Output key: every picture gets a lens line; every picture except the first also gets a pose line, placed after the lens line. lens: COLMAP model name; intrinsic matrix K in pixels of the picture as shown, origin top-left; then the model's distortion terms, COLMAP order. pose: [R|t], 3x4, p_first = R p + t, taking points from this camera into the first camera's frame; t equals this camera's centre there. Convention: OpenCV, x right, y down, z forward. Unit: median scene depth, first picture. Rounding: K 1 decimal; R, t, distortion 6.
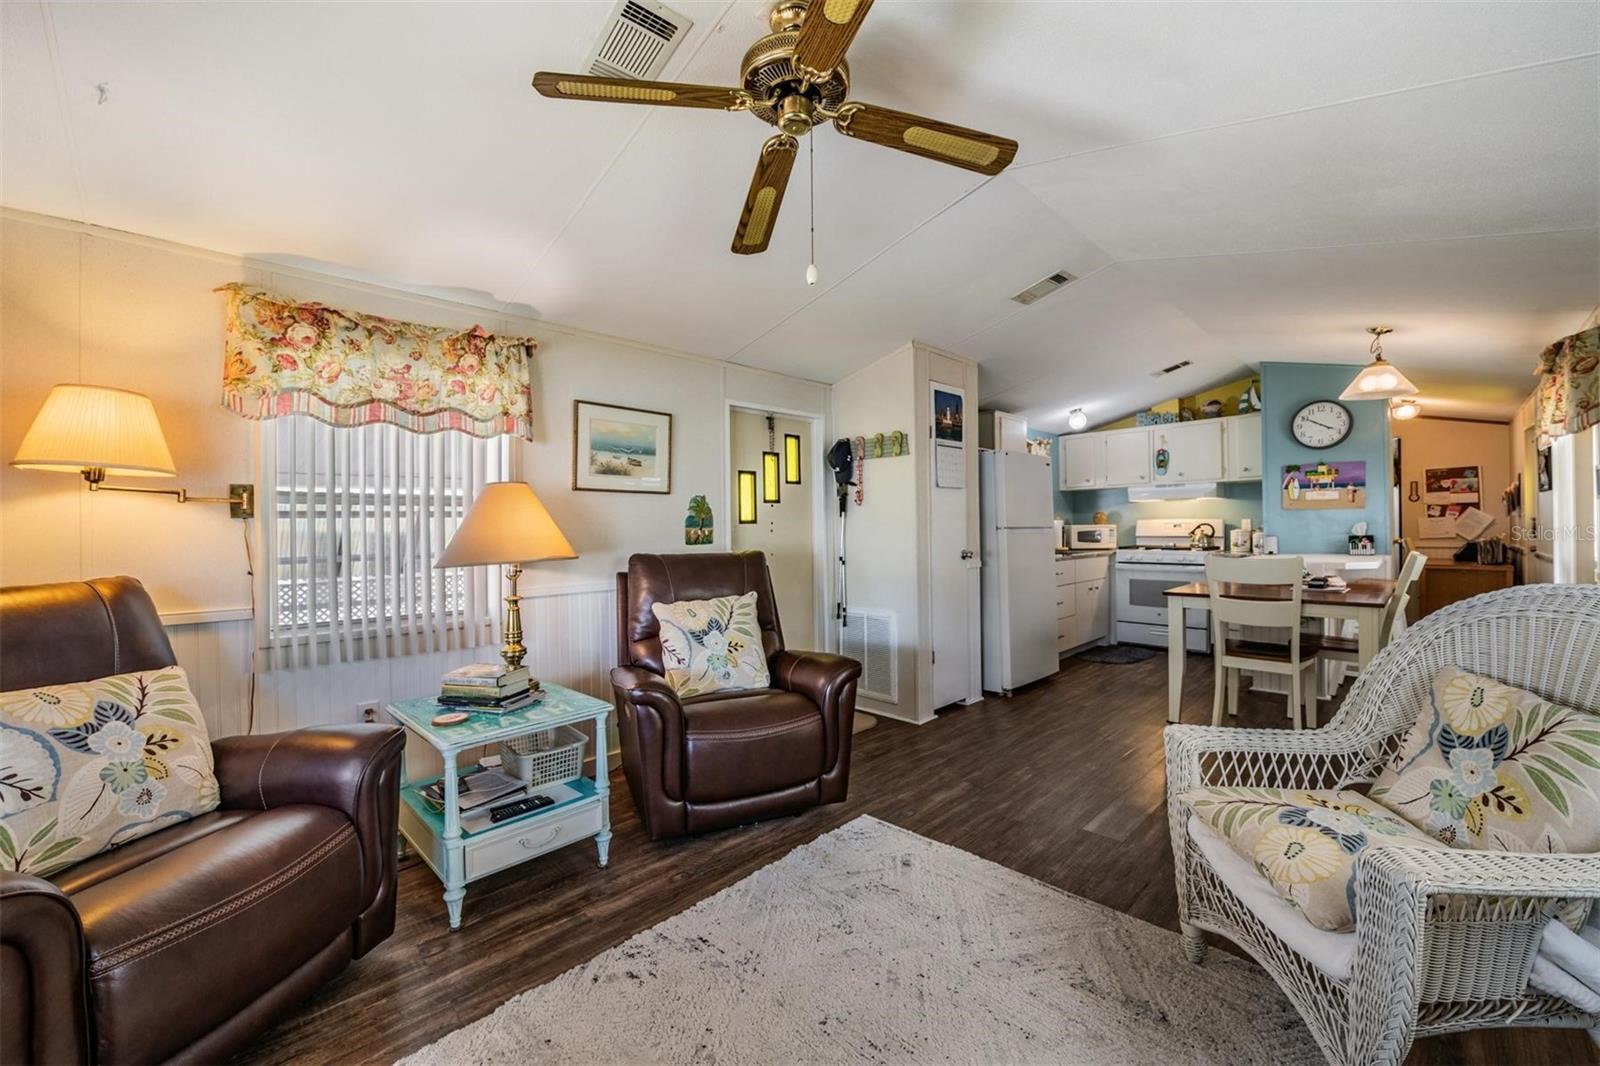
lens RADIAL K [[636.9, 0, 813.3], [0, 636.9, 535.3], [0, 0, 1]] dist [0.004380, -0.004000]
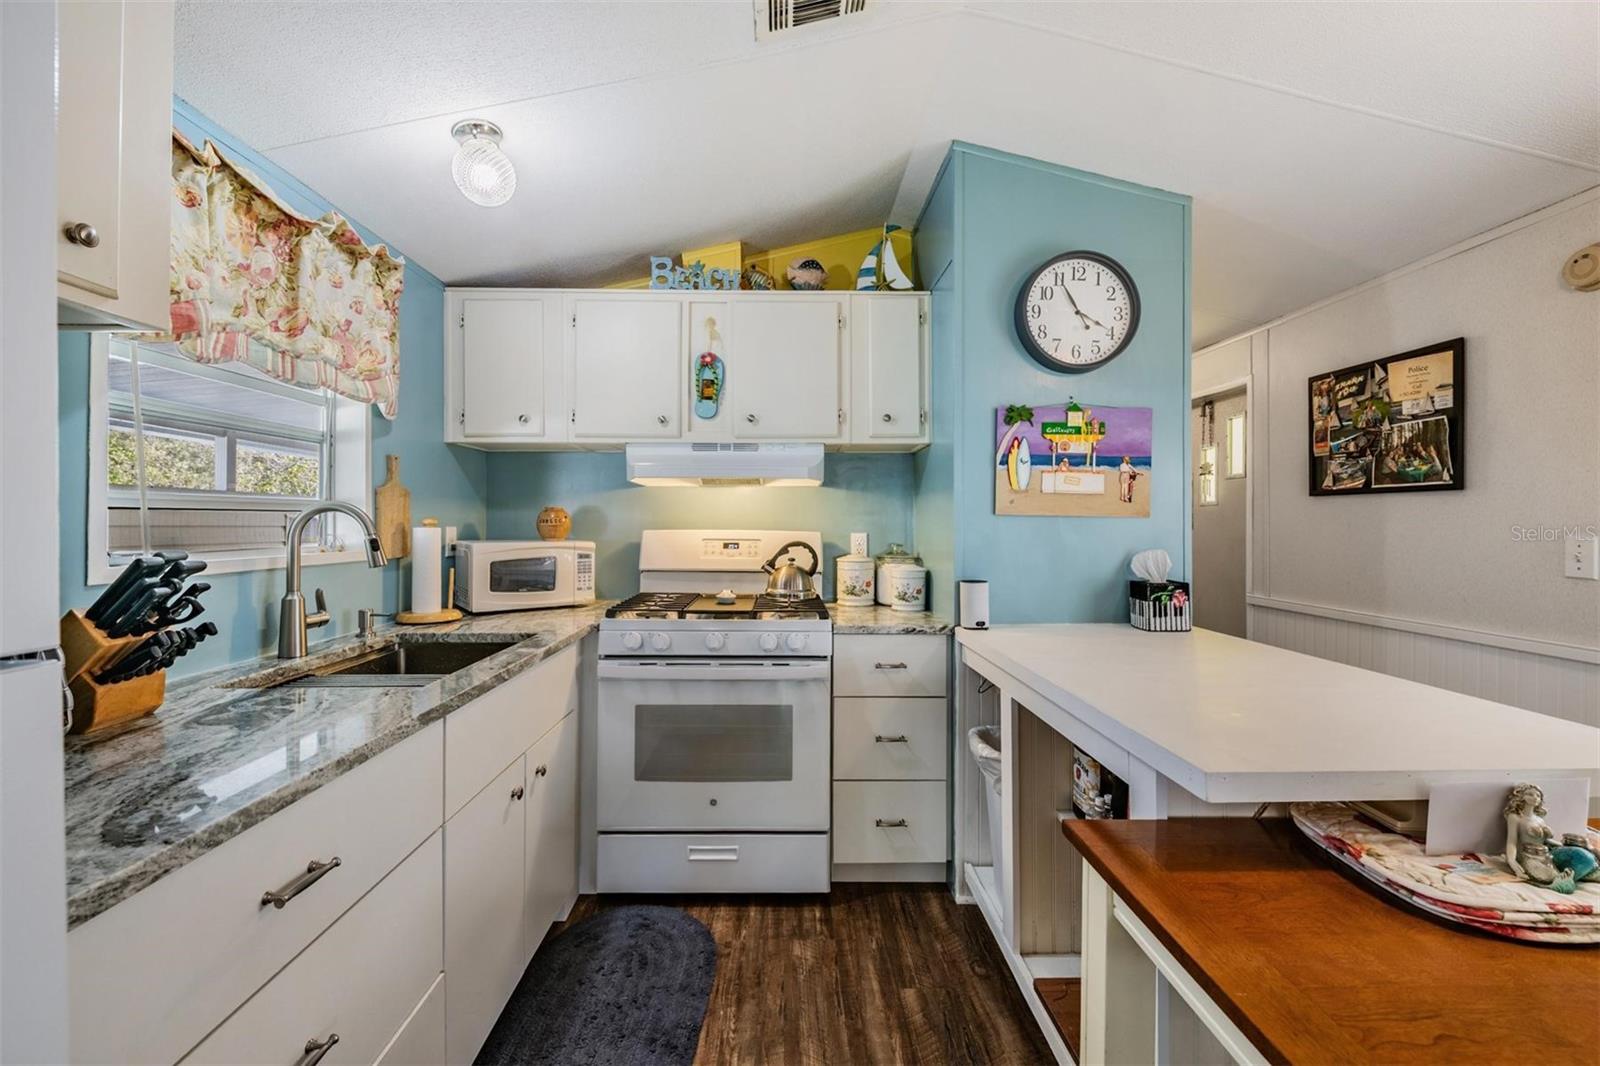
lens RADIAL K [[636.9, 0, 801.8], [0, 636.9, 524.4], [0, 0, 1]] dist [0.004380, -0.004000]
pose [[0.690690, 0.015870, 0.722977, 0.368530], [-0.004133, 0.999829, -0.017998, -0.027010], [-0.723139, 0.009442, 0.690638, 0.832228]]
